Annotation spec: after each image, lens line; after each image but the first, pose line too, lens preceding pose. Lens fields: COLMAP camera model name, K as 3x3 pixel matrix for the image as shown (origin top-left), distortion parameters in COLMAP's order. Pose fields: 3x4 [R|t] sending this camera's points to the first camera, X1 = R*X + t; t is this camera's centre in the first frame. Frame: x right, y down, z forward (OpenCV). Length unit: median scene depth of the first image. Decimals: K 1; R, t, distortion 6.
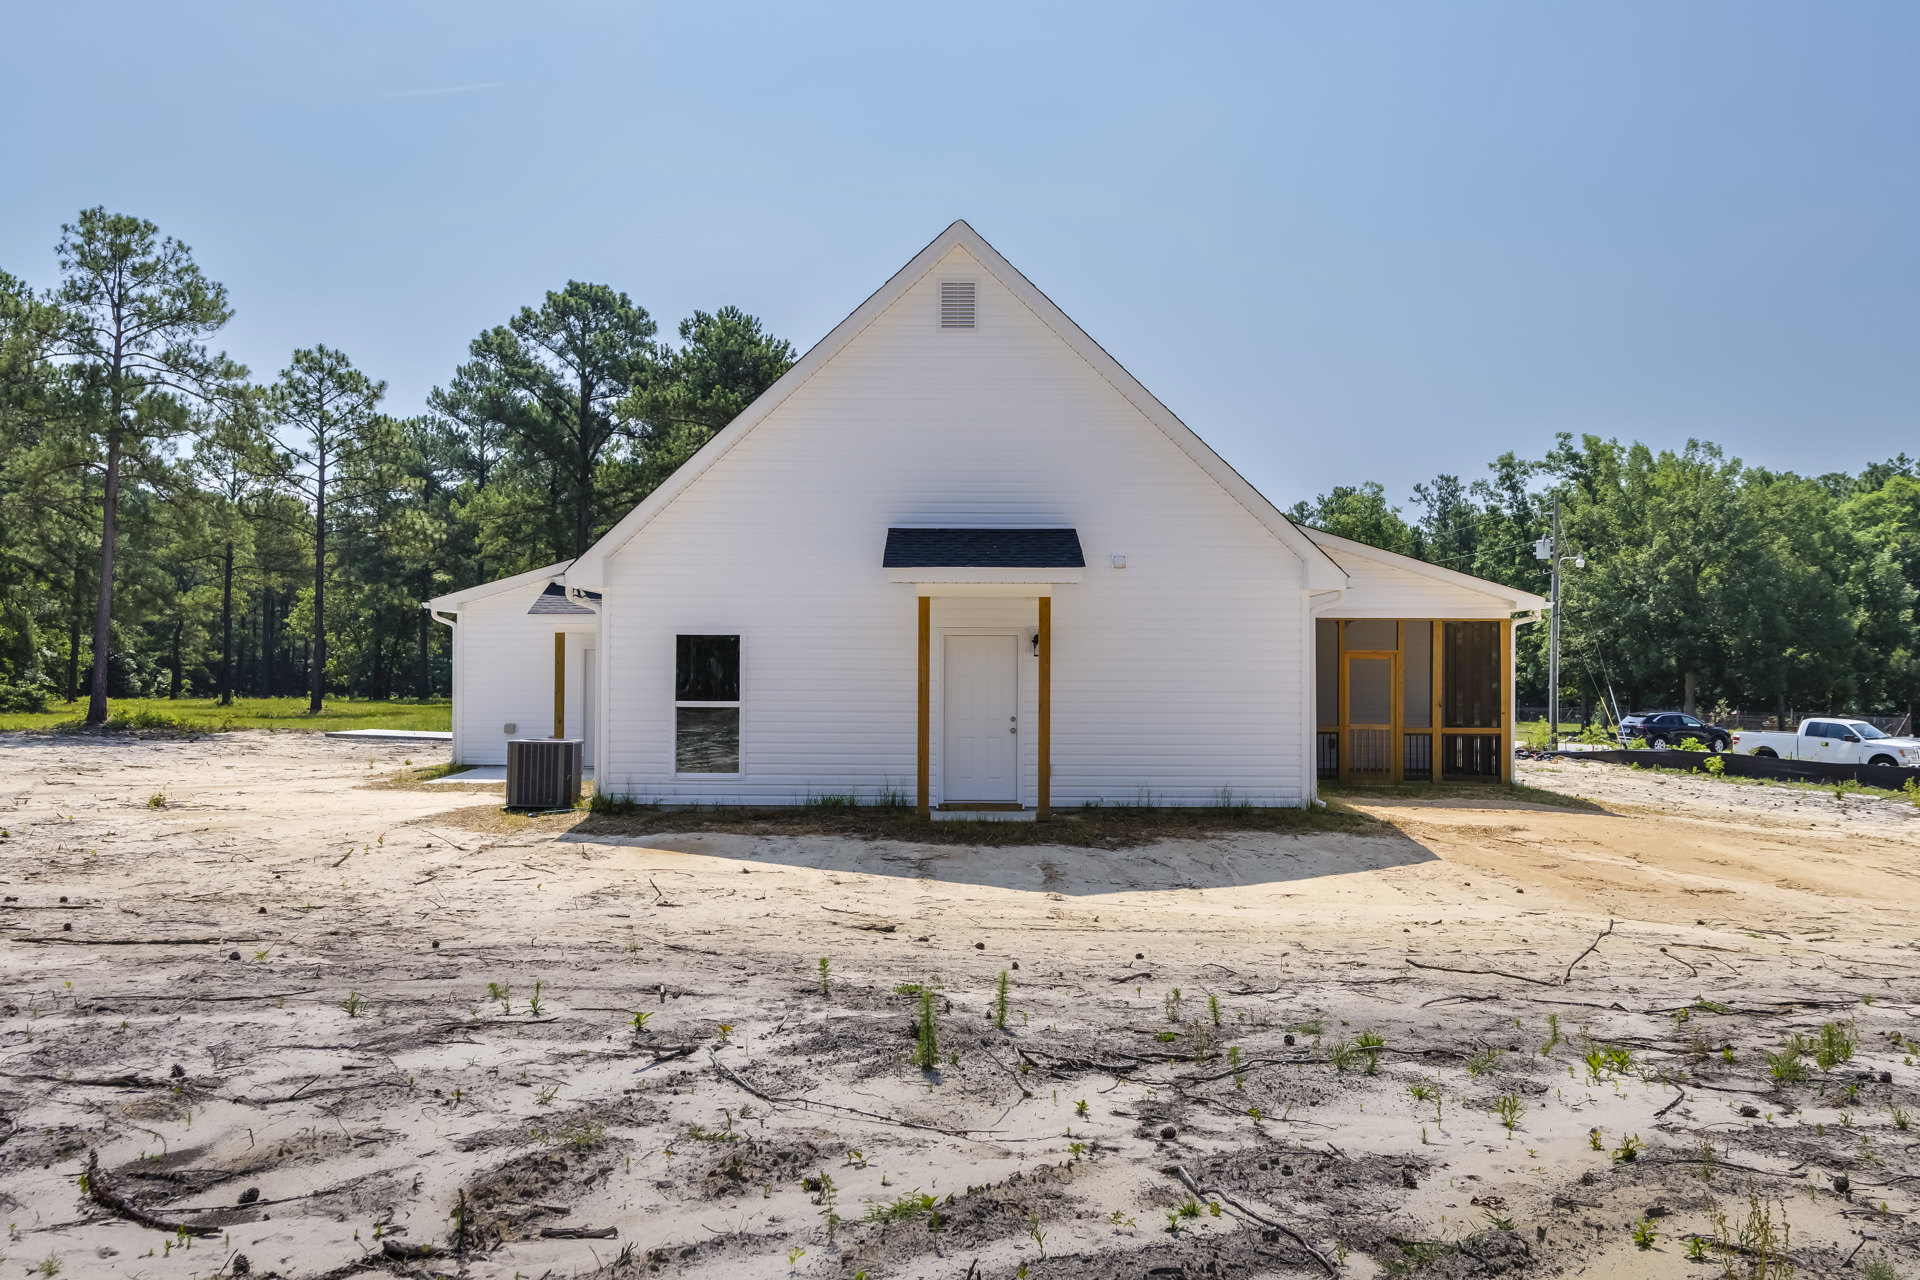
lens RADIAL K [[1691.2, 0, 960.0], [0, 1691.2, 640.0], [0, 0, 1]] dist [-0.003628, -0.002574]
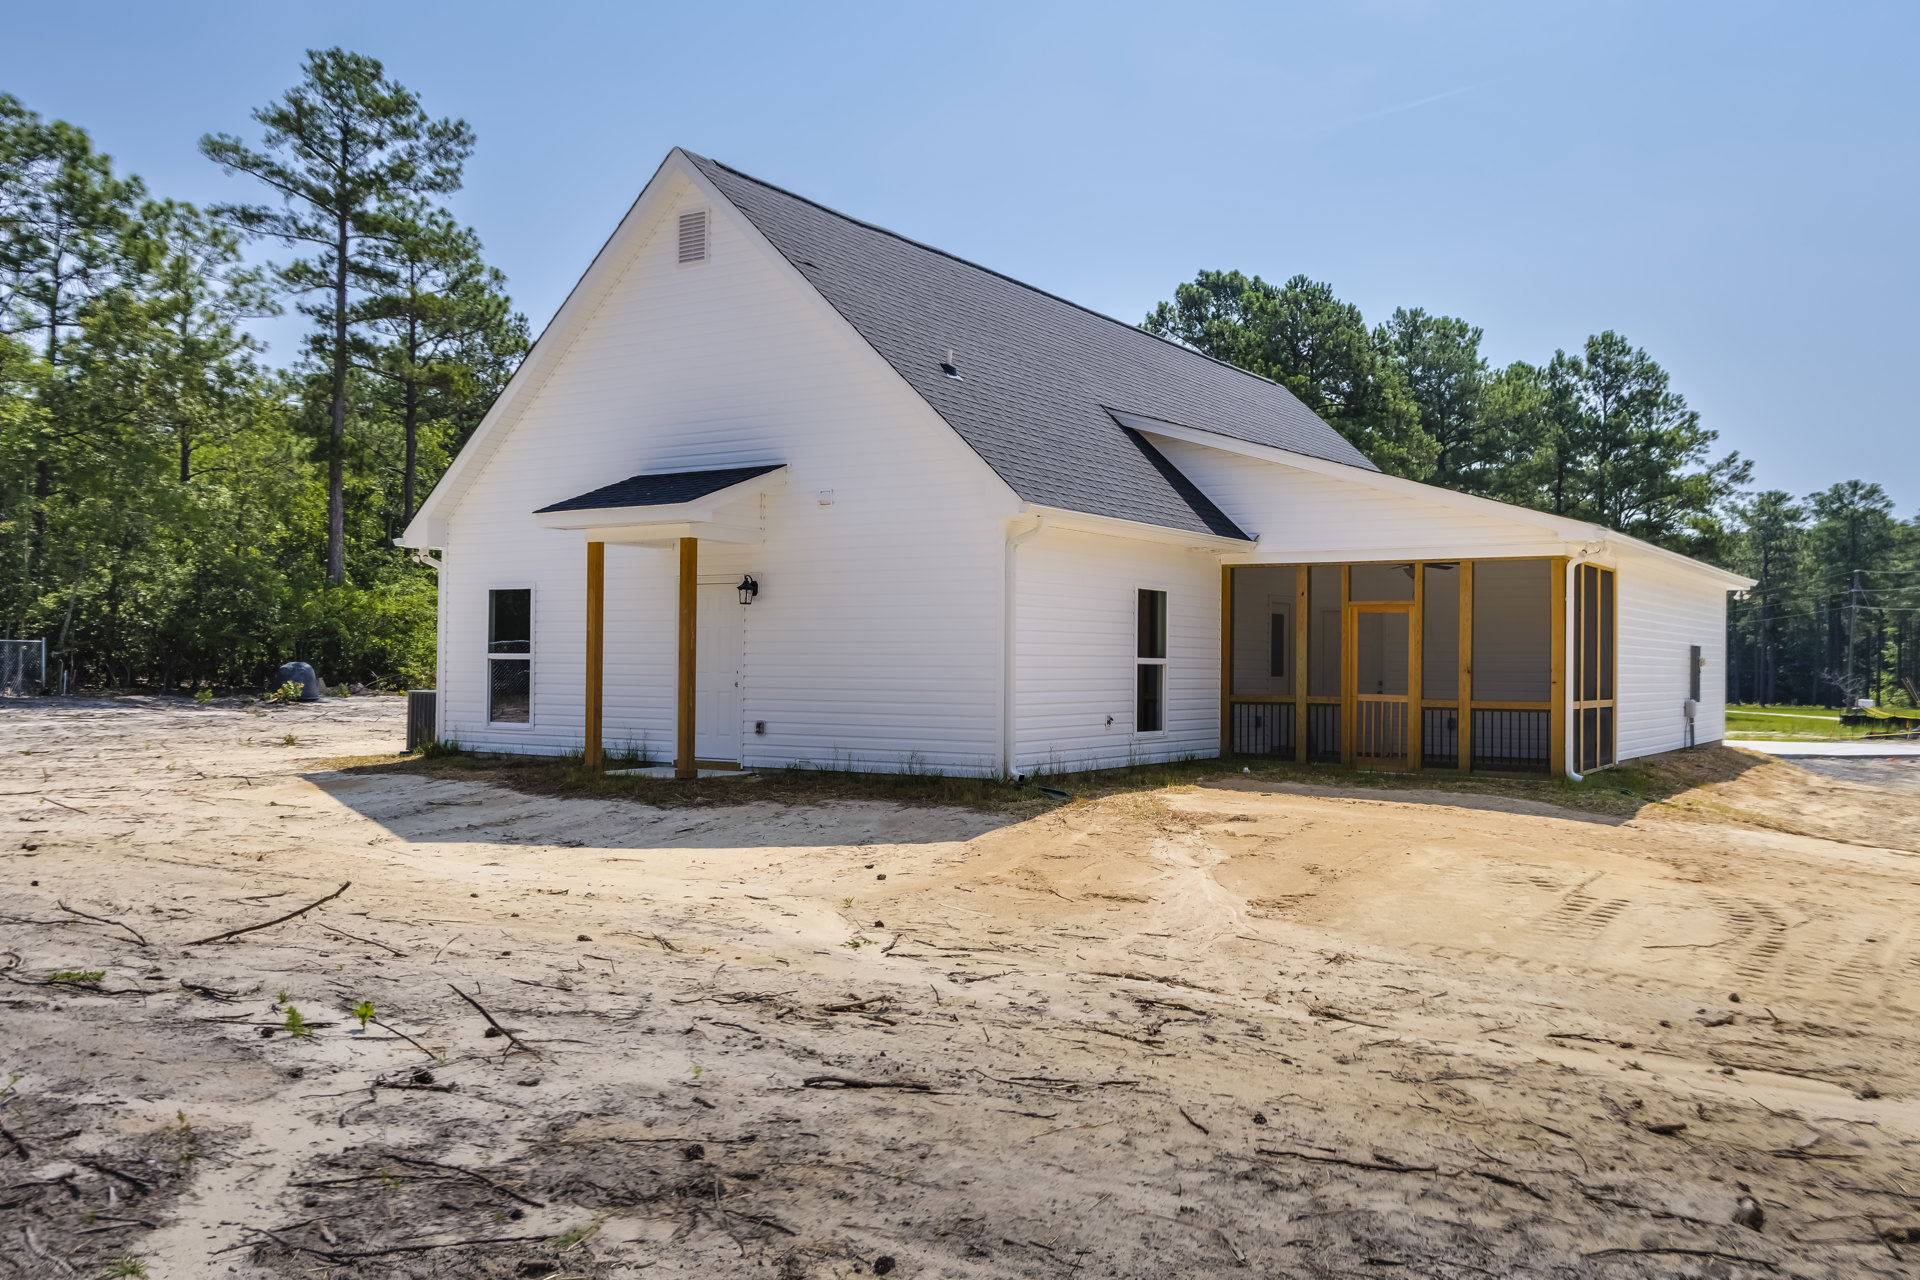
lens RADIAL K [[1691.2, 0, 960.0], [0, 1691.2, 640.0], [0, 0, 1]] dist [-0.003628, -0.002574]
pose [[0.823720, -0.007597, -0.566946, 0.658668], [0.003951, 0.999963, -0.007659, 0.036875], [0.566984, 0.004069, 0.823719, 0.304328]]
